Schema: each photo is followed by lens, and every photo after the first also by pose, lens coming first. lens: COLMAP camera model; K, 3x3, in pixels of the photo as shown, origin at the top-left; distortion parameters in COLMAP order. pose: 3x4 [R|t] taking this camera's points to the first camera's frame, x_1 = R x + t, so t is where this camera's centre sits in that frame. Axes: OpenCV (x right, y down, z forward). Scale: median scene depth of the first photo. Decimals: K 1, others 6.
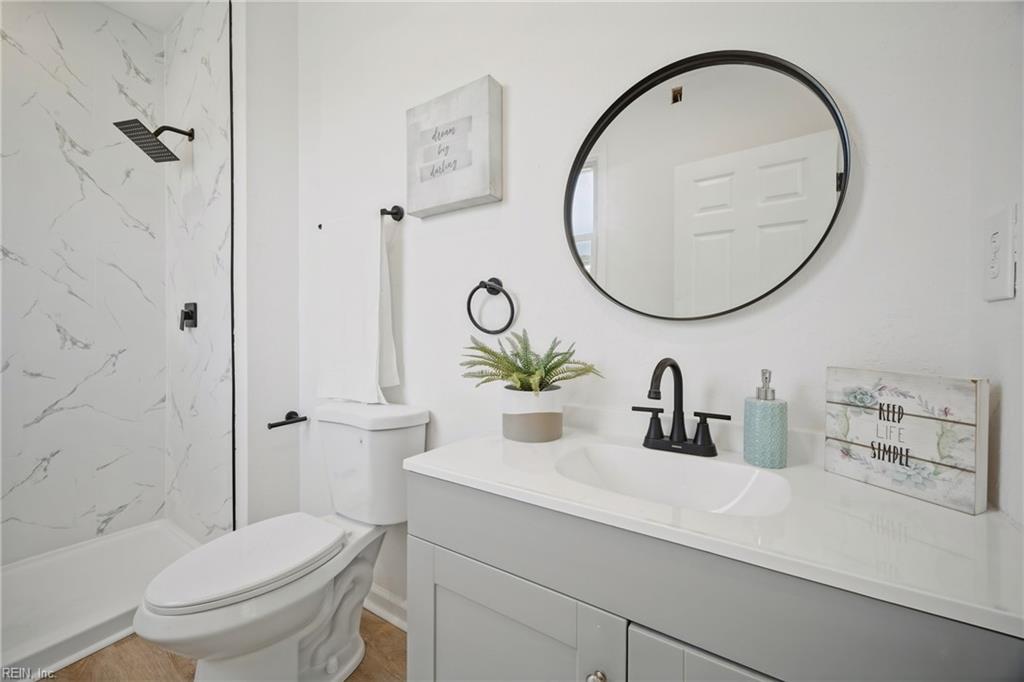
lens RADIAL K [[404.8, 0, 508.4], [0, 404.8, 335.2], [0, 0, 1]] dist [0.000380, -0.001537]
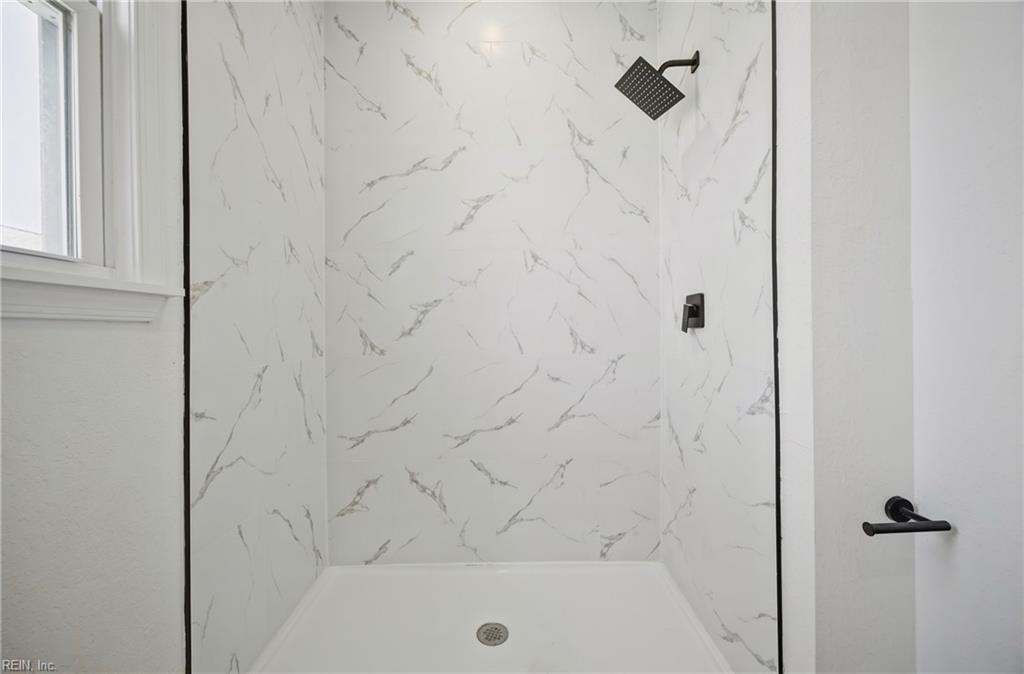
lens RADIAL K [[404.8, 0, 510.9], [0, 404.8, 335.8], [0, 0, 1]] dist [0.000380, -0.001537]
pose [[0.554265, -0.001331, -0.832339, -0.377776], [0.002974, 0.999996, 0.000381, -0.006785], [0.832335, -0.002687, 0.554266, 0.334439]]
